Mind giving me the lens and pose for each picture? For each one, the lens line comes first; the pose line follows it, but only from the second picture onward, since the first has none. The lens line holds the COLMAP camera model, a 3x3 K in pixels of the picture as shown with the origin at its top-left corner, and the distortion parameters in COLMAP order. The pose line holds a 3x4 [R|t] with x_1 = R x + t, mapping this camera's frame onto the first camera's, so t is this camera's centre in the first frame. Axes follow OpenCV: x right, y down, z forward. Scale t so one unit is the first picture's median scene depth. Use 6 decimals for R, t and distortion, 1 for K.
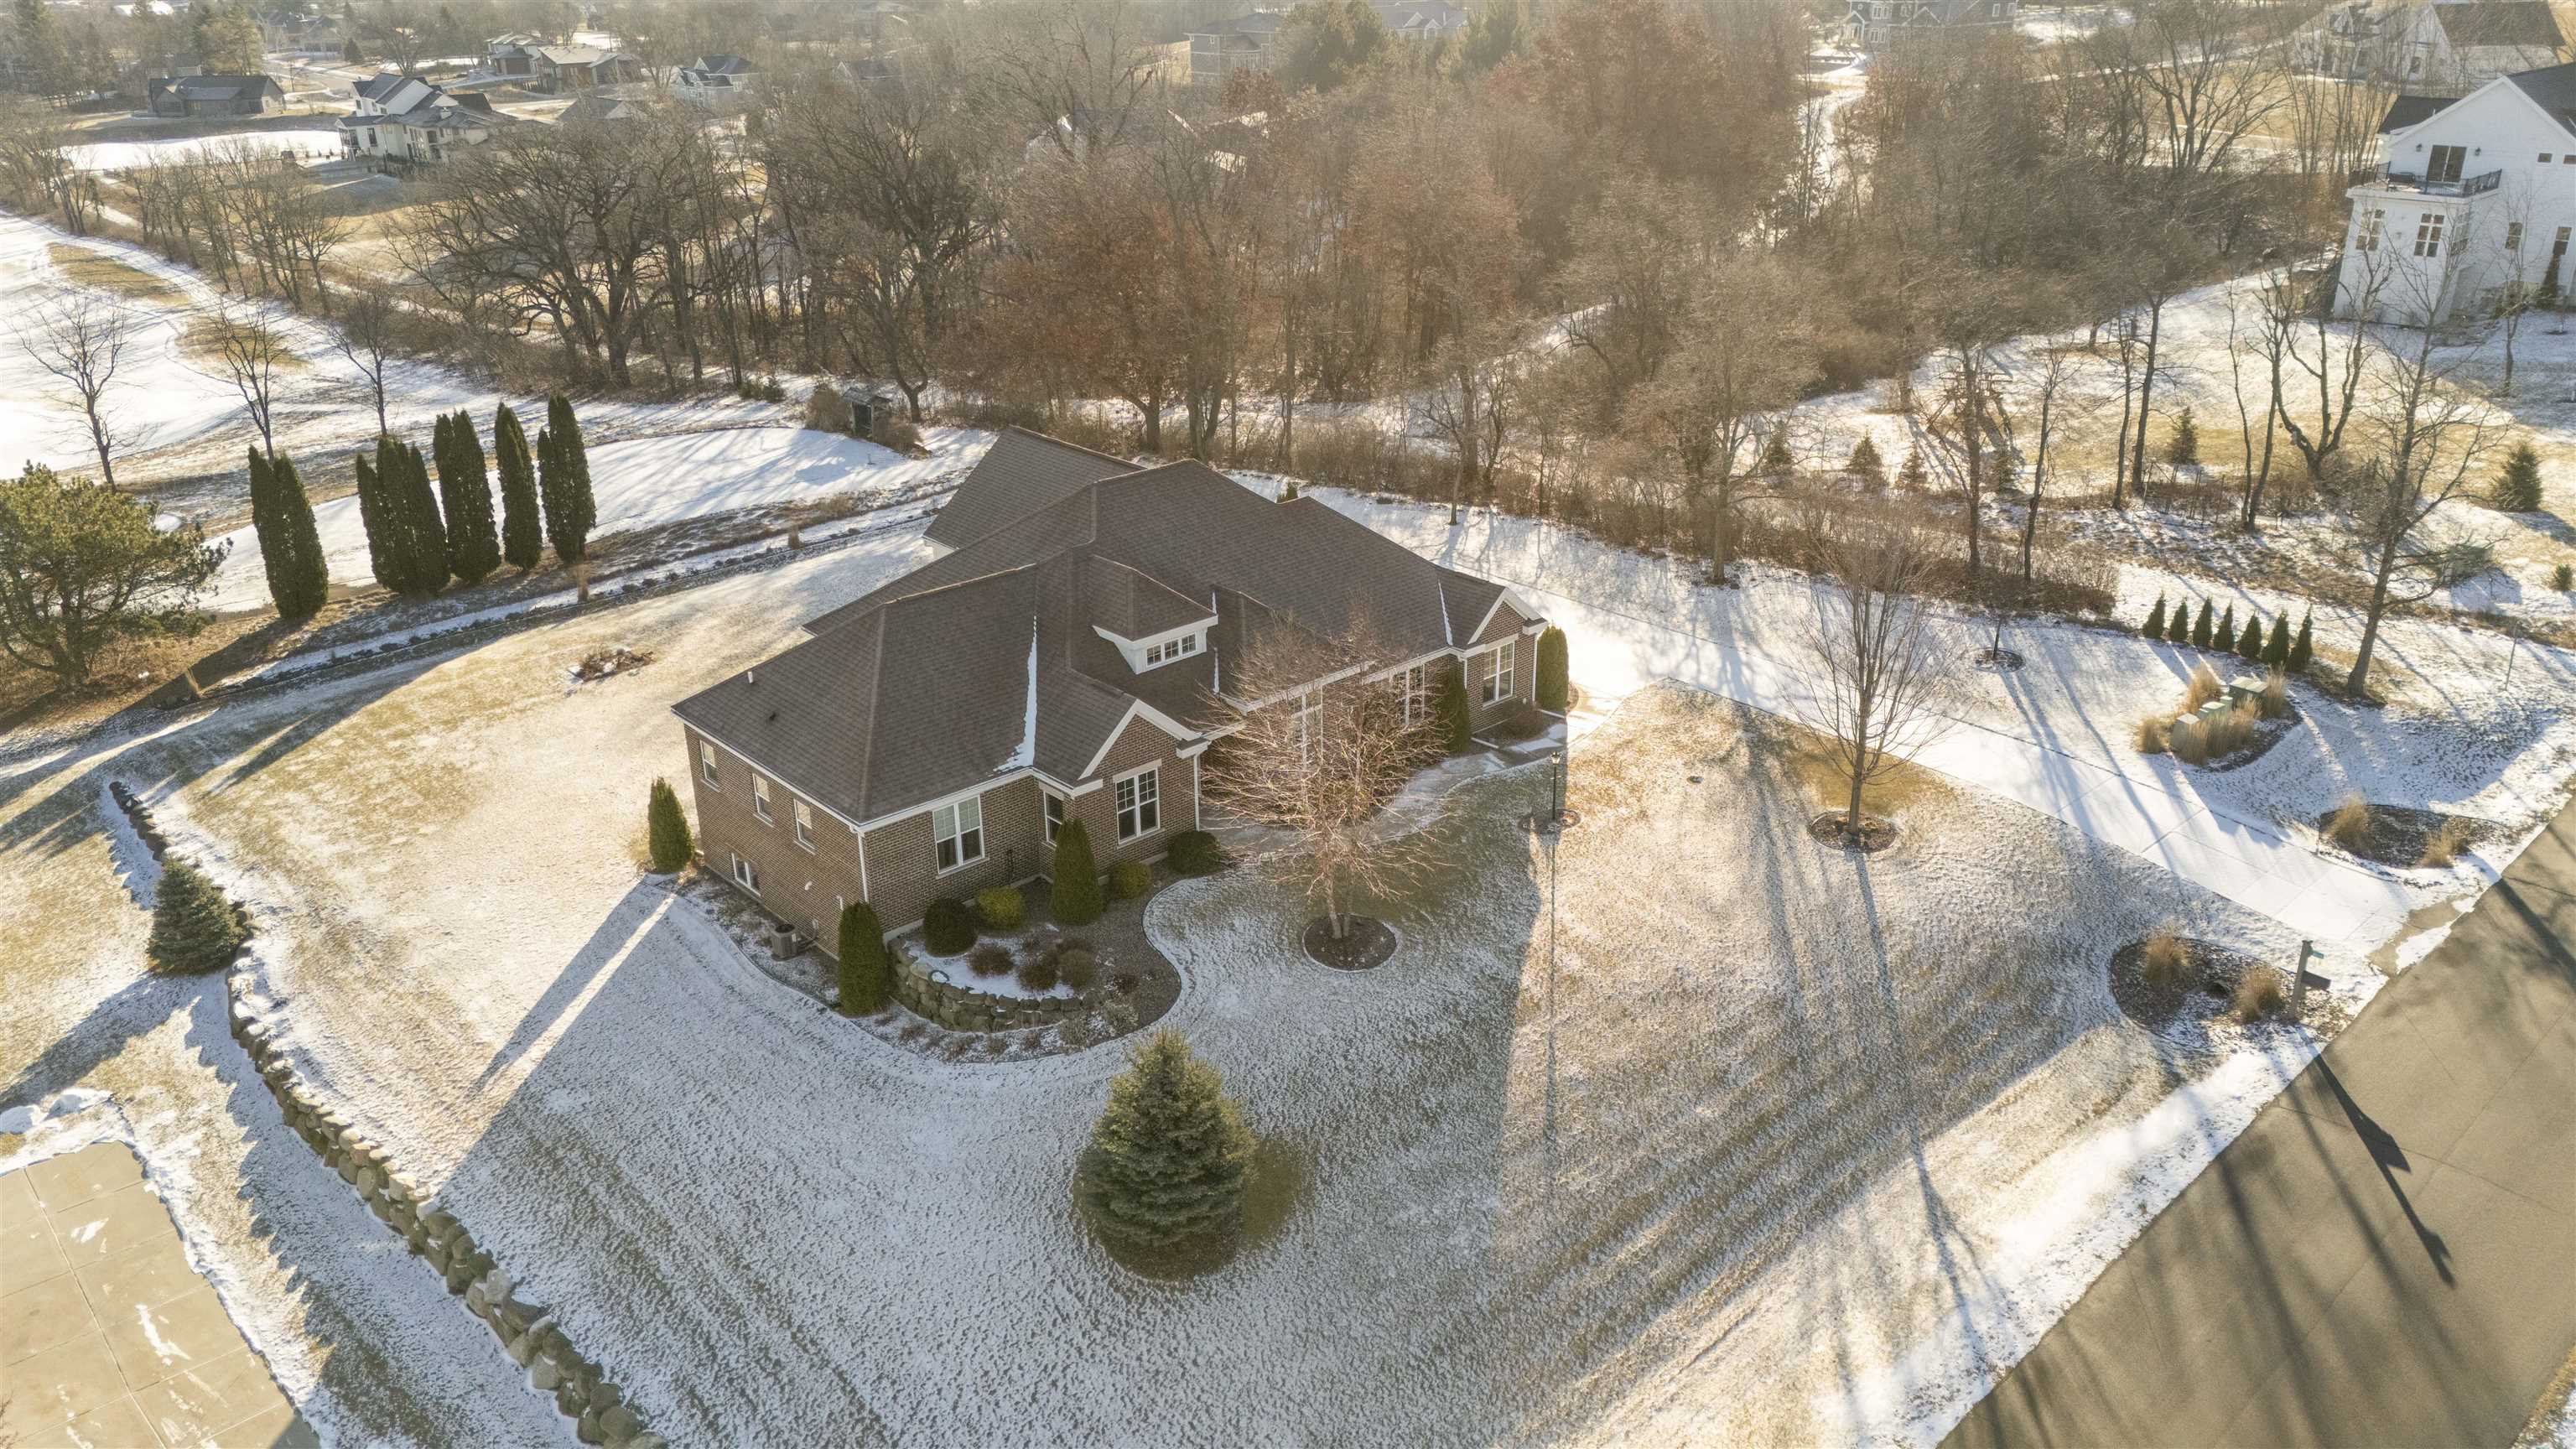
lens RADIAL K [[1889.9, 0, 1295.1], [0, 1889.9, 717.6], [0, 0, 1]] dist [0.075249, -0.072458]
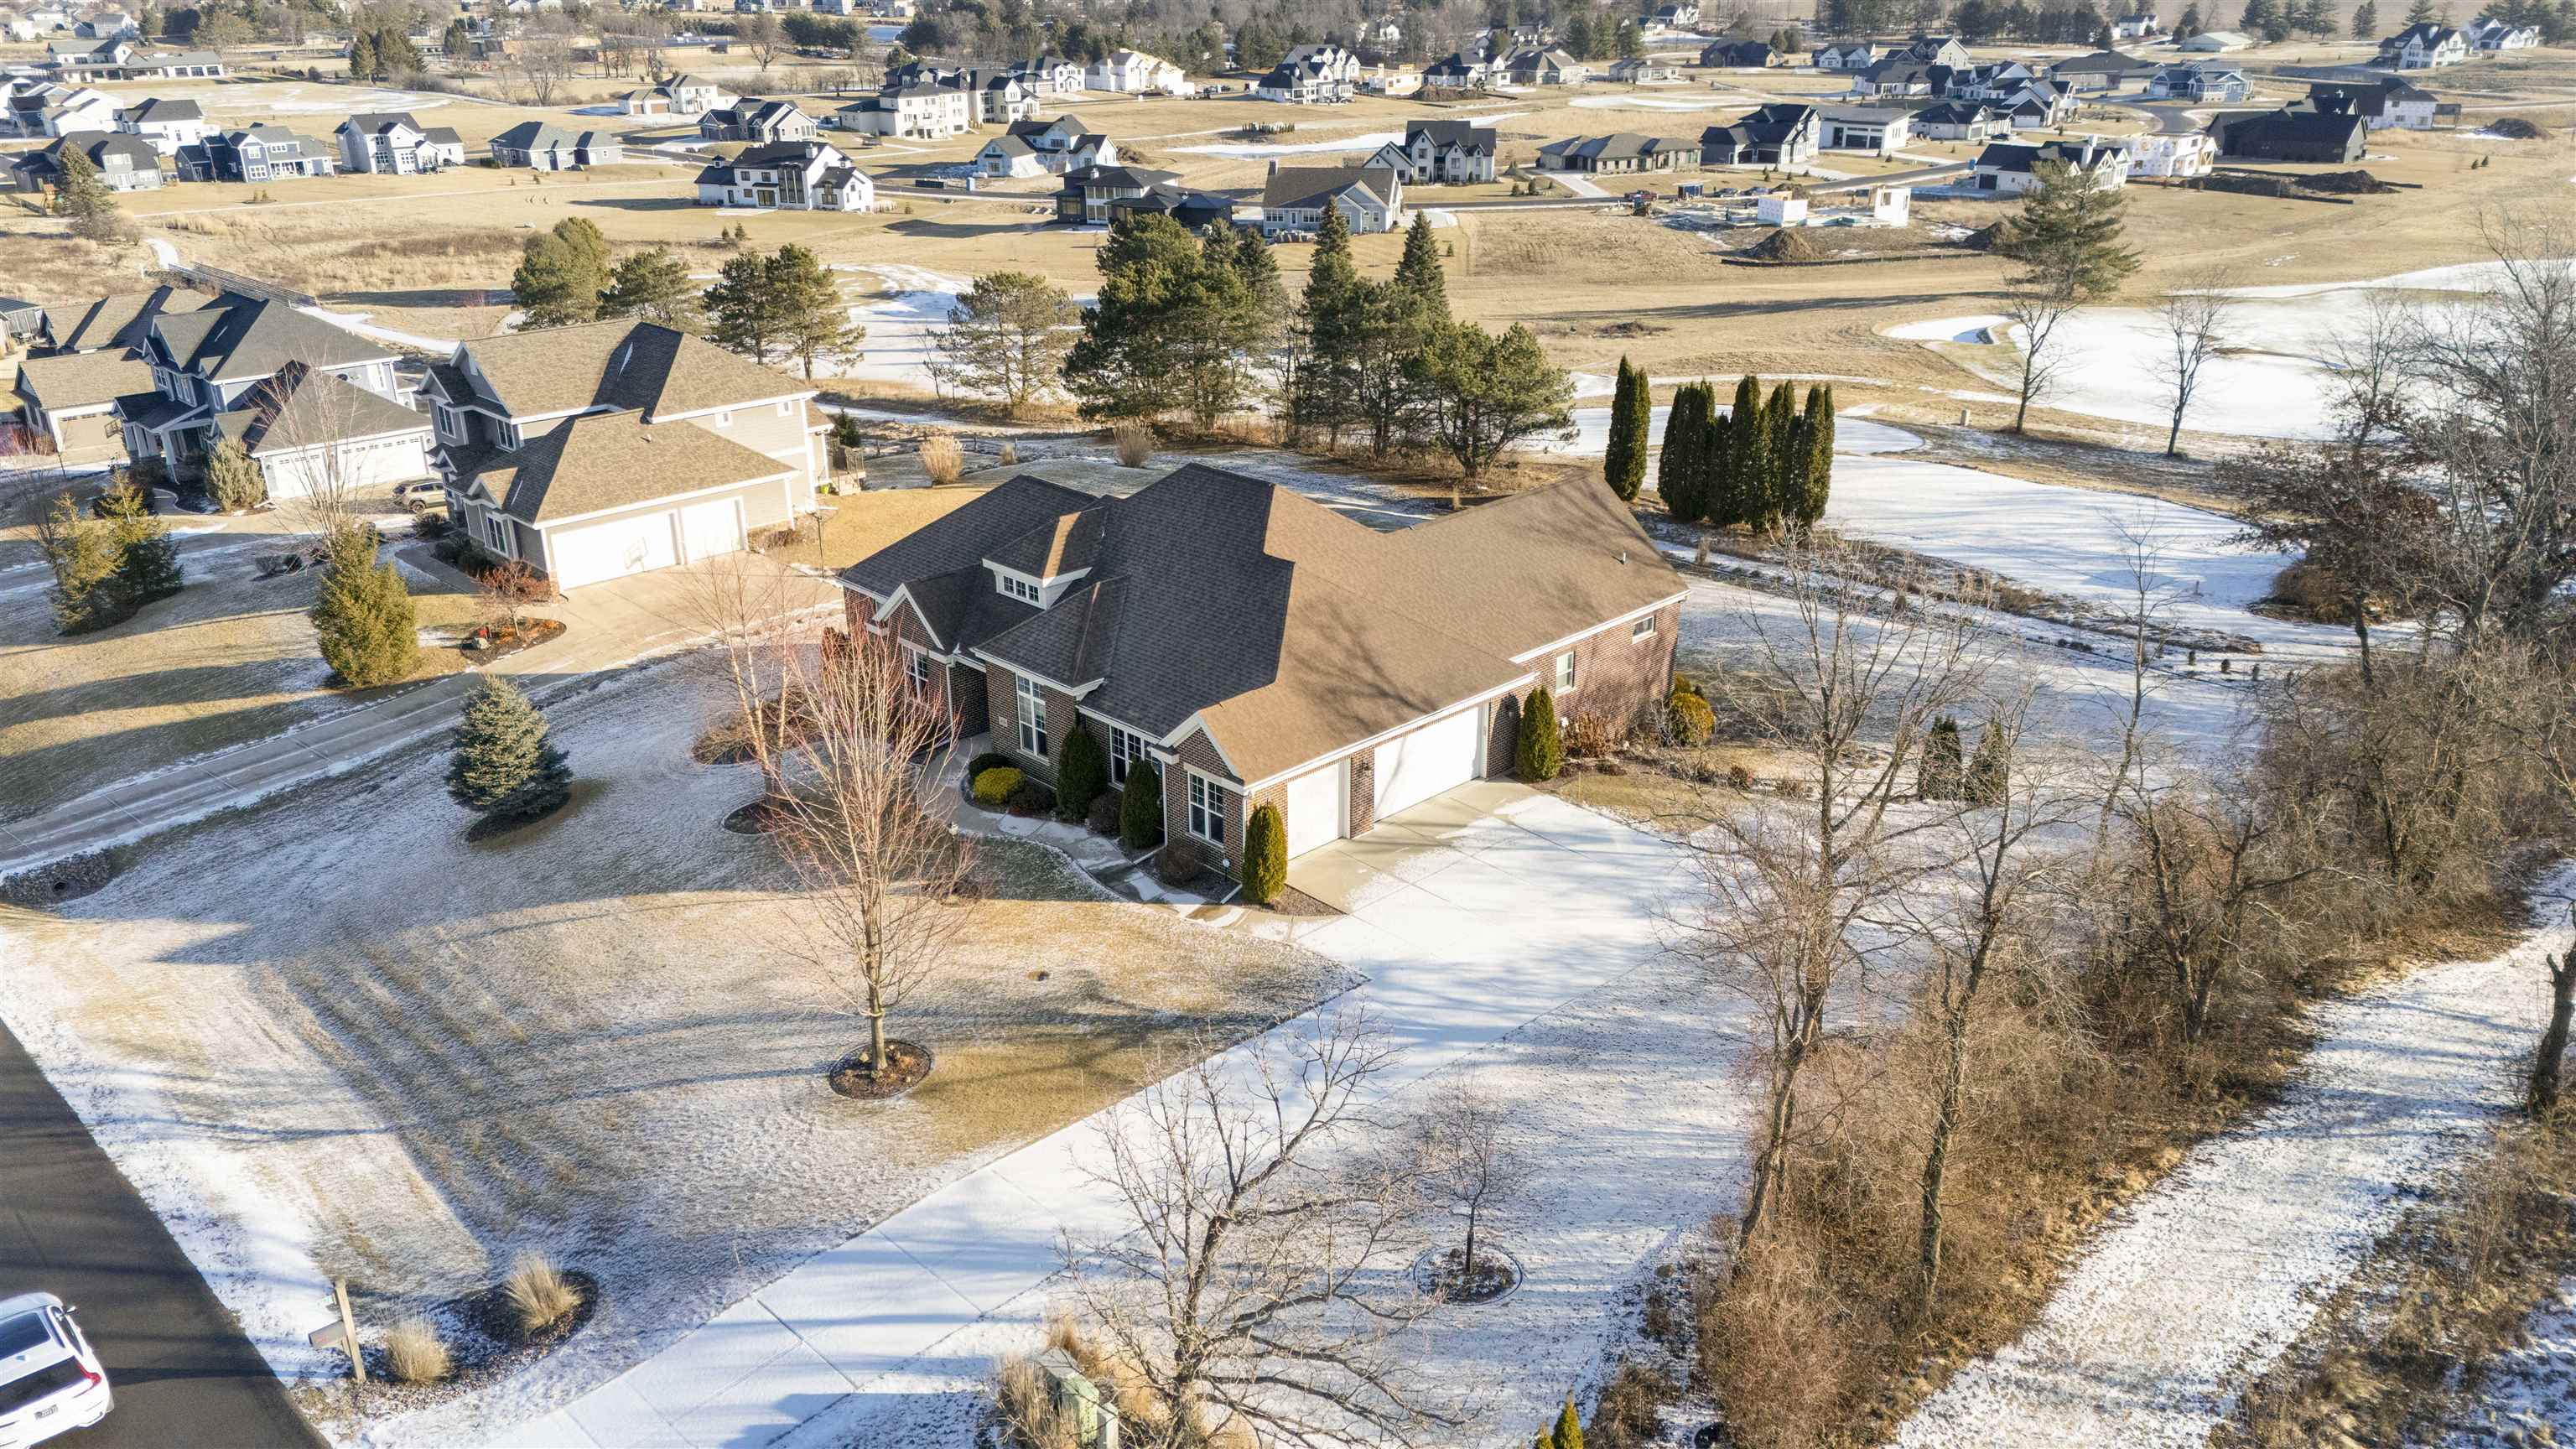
lens RADIAL K [[1889.9, 0, 1295.1], [0, 1889.9, 717.6], [0, 0, 1]] dist [0.075249, -0.072458]
pose [[0.032197, 0.383968, -0.922785, 0.196935], [-0.379711, 0.858740, 0.344071, -0.082298], [0.924545, 0.339314, 0.173446, 0.194563]]
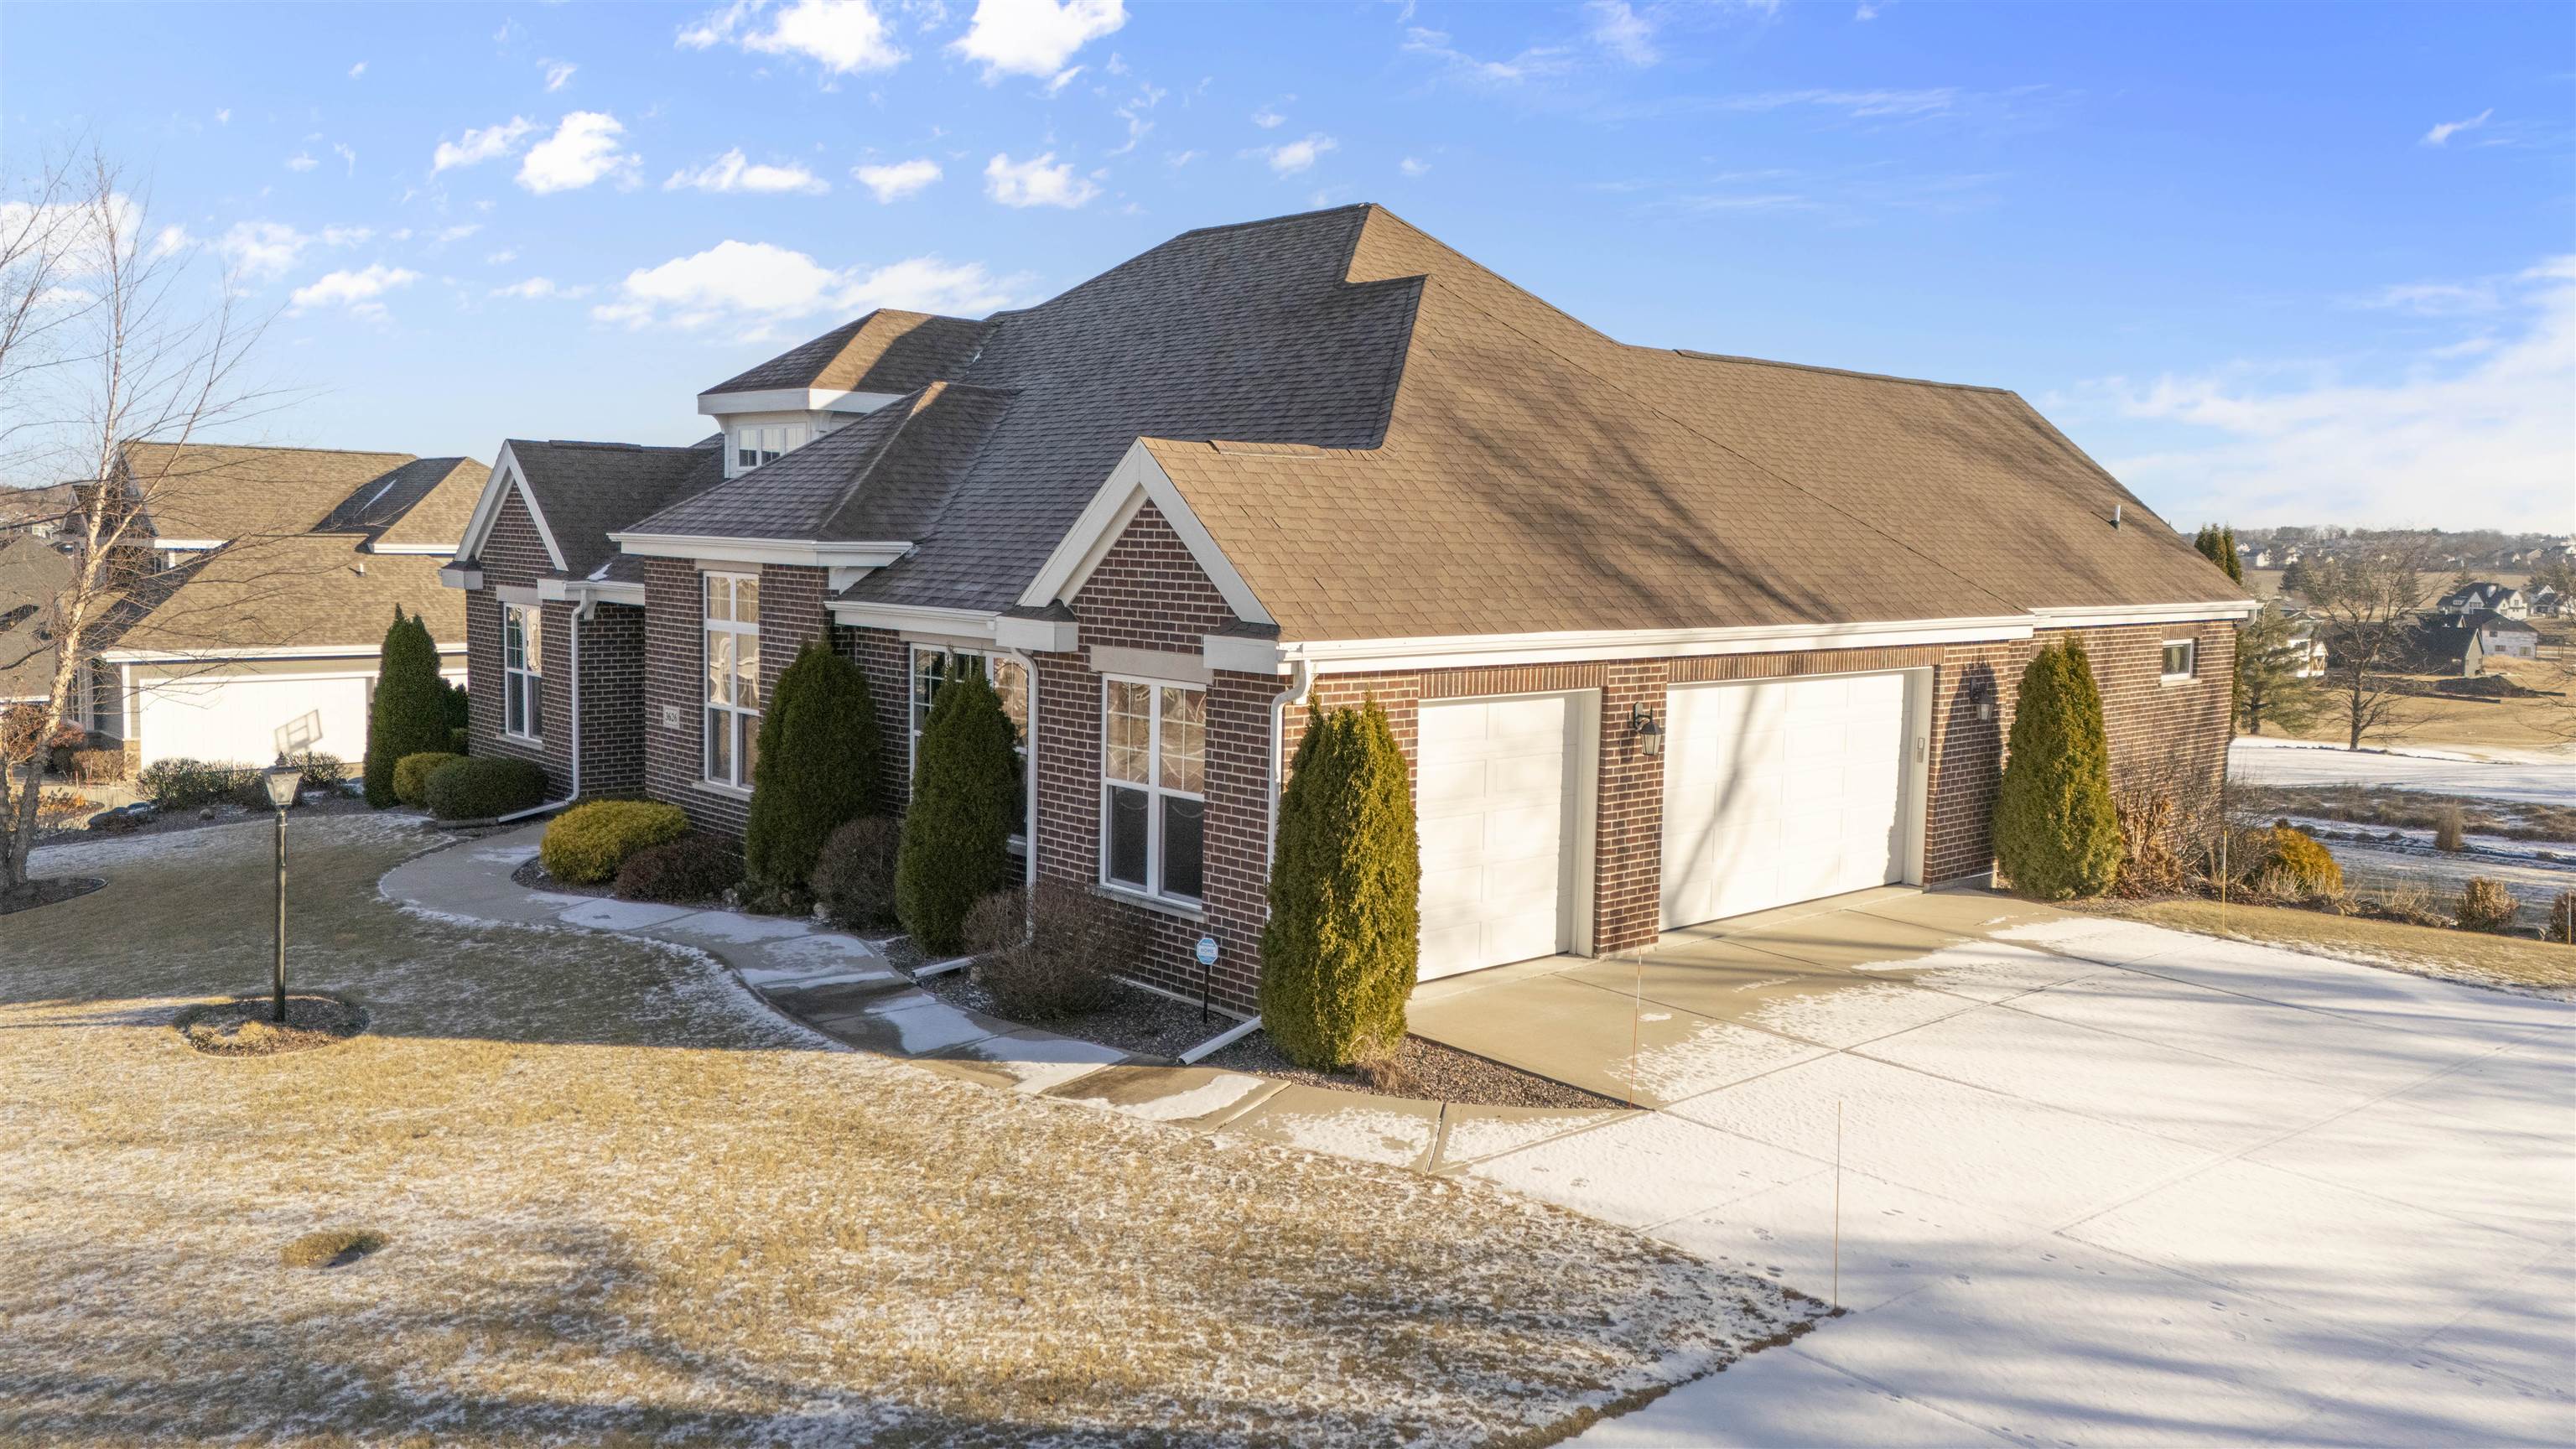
lens RADIAL K [[1889.9, 0, 1295.1], [0, 1889.9, 717.6], [0, 0, 1]] dist [0.075249, -0.072458]
pose [[0.006800, 0.107002, -0.994236, 0.081084], [-0.407385, 0.908305, 0.094967, -0.013766], [0.913231, 0.404391, 0.049767, 0.223153]]
